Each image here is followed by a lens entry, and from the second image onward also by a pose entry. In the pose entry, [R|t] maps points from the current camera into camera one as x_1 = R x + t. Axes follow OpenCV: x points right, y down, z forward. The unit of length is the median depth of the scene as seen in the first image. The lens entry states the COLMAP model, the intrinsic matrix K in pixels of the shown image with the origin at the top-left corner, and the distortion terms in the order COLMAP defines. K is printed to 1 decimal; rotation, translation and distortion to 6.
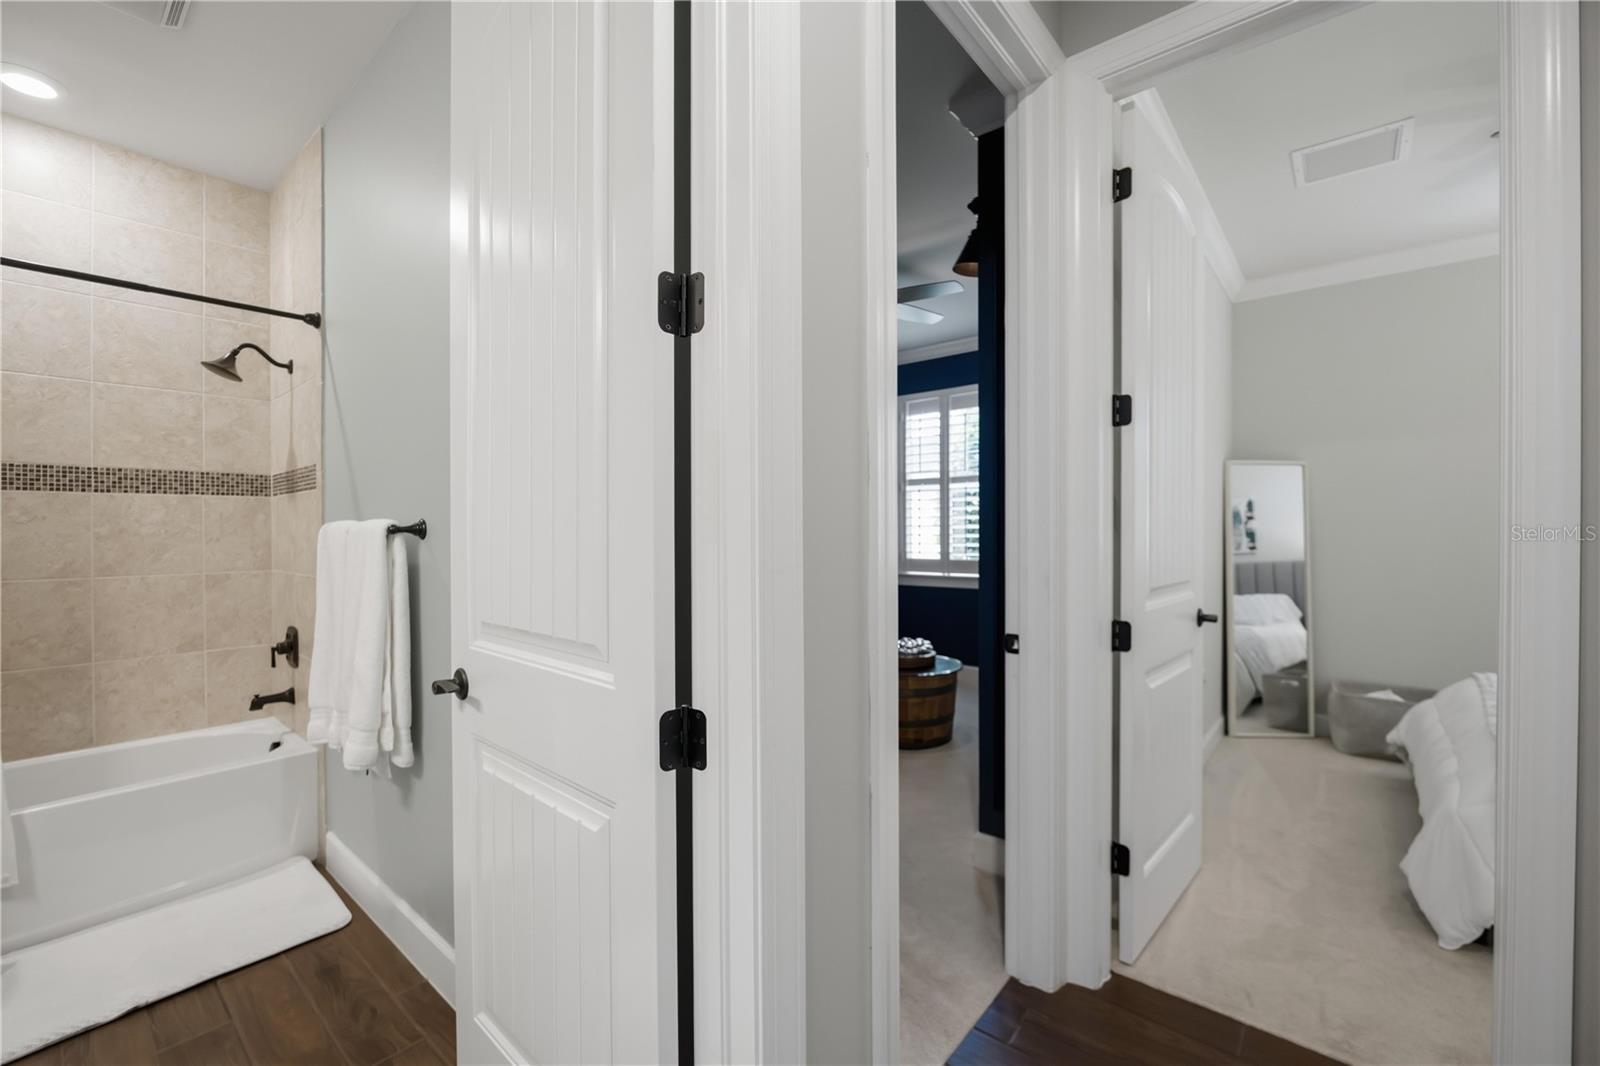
lens RADIAL K [[662.4, 0, 793.9], [0, 662.4, 529.5], [0, 0, 1]] dist [-0.010772, -0.000239]
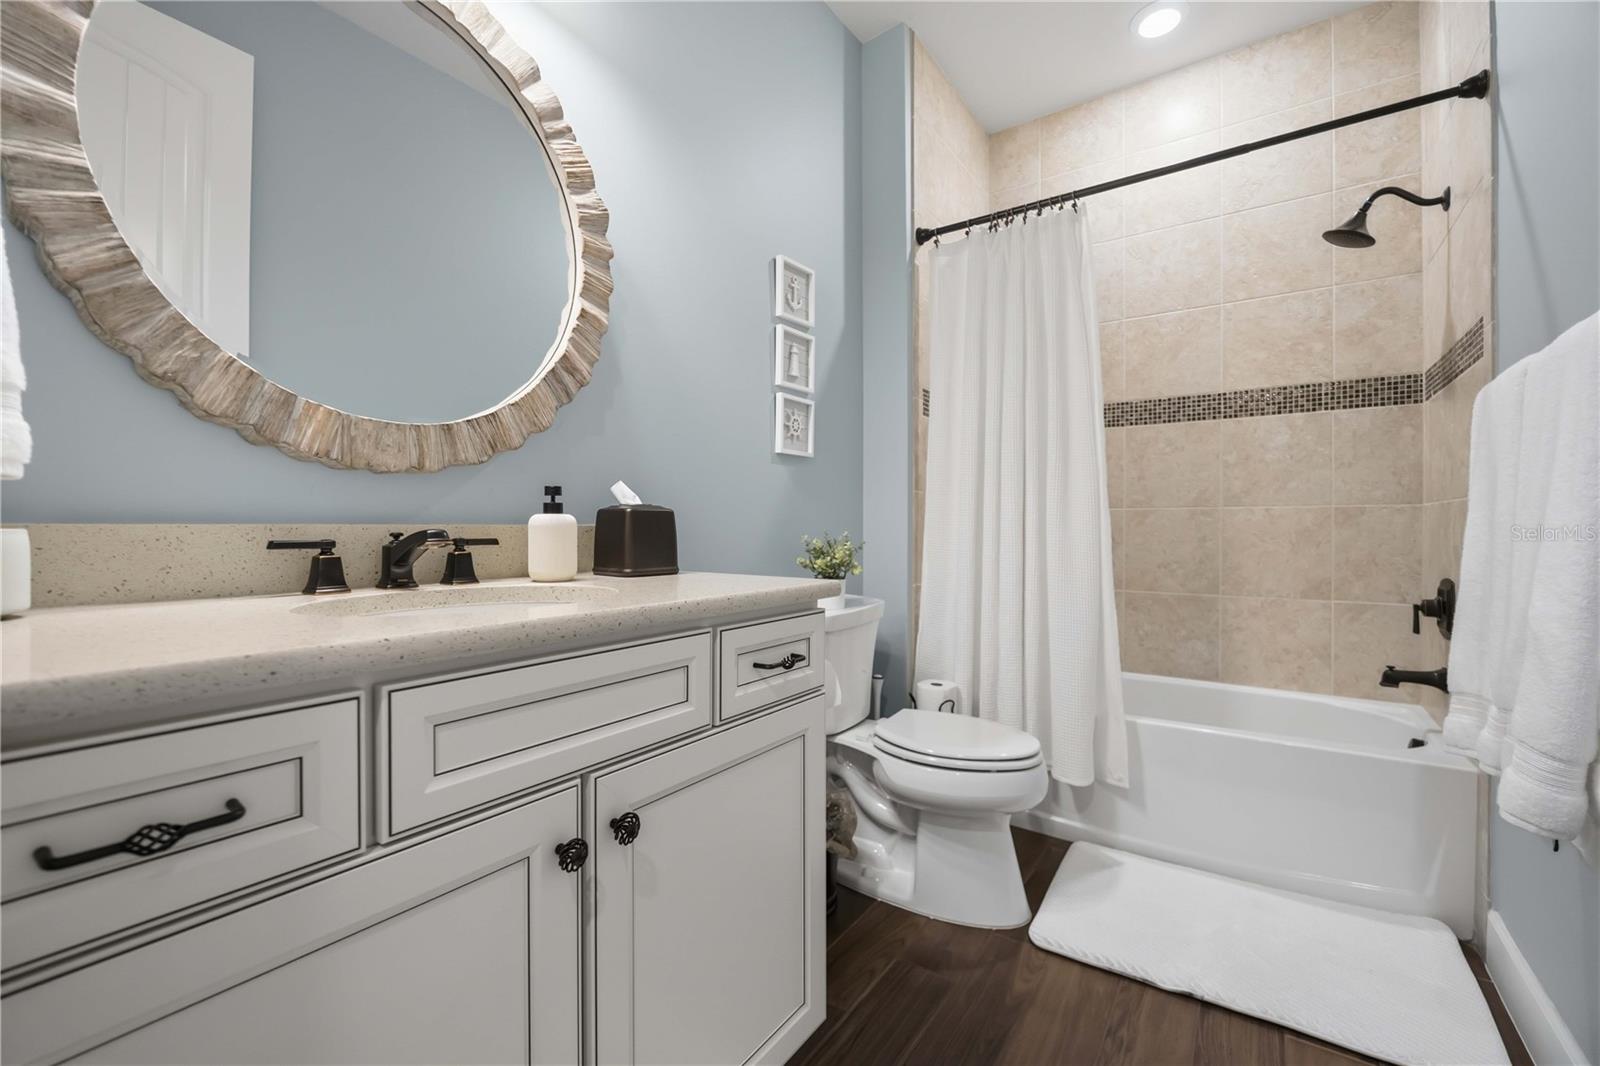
lens RADIAL K [[662.4, 0, 800.1], [0, 662.4, 529.5], [0, 0, 1]] dist [-0.010772, -0.000239]
pose [[0.096983, 0.012660, -0.995205, -0.157837], [0.001125, 0.999917, 0.012829, 0.089922], [0.995285, -0.002364, 0.096961, 0.276778]]
